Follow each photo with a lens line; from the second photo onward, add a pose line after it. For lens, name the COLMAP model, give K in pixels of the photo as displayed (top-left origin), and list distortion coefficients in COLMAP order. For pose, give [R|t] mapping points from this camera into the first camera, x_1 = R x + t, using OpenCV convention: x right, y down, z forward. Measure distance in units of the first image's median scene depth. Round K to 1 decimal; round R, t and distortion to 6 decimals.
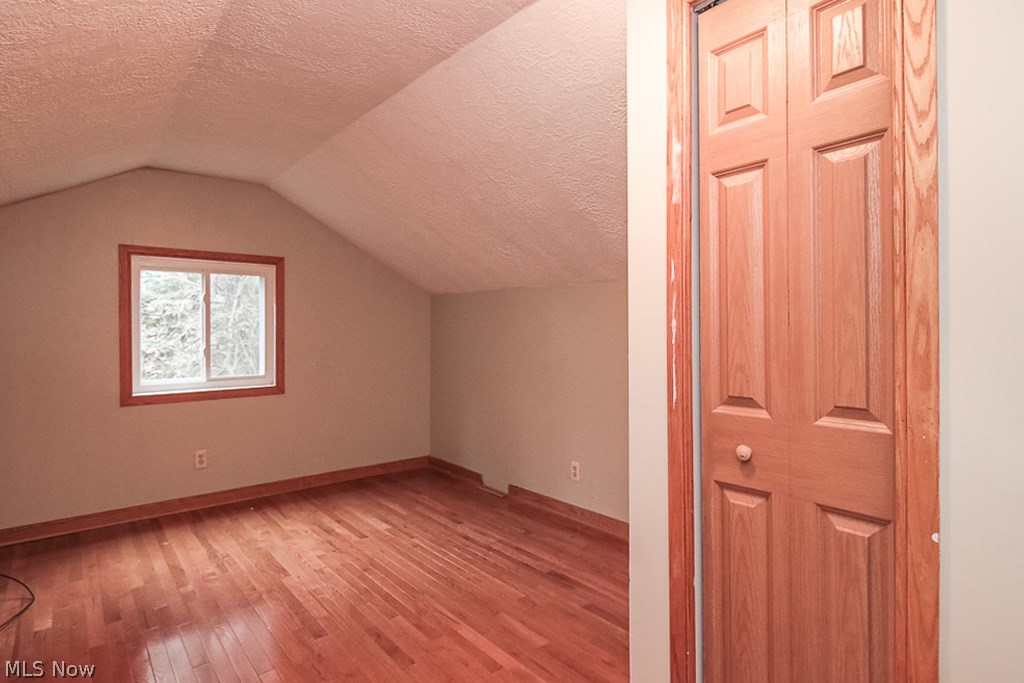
lens RADIAL K [[532.7, 0, 505.7], [0, 532.7, 332.8], [0, 0, 1]] dist [0.011442, -0.009074]
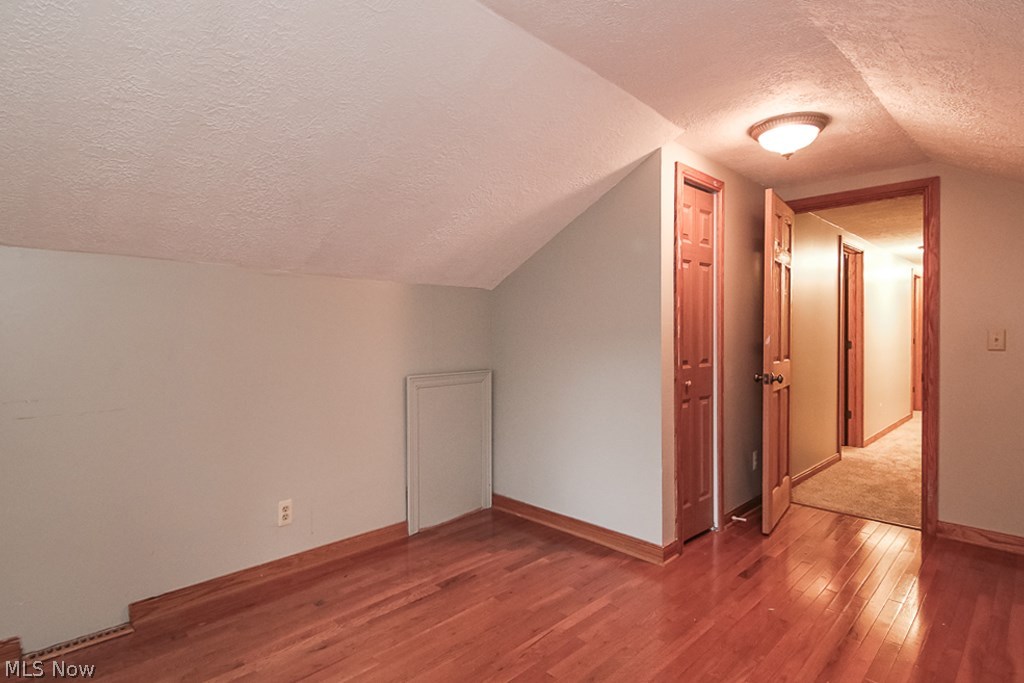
lens RADIAL K [[532.7, 0, 506.0], [0, 532.7, 342.4], [0, 0, 1]] dist [0.011442, -0.009074]
pose [[-0.093868, -0.005267, 0.995571, -0.747925], [0.005588, 0.999967, 0.005817, 0.011876], [-0.995569, 0.006110, -0.093835, 0.841877]]
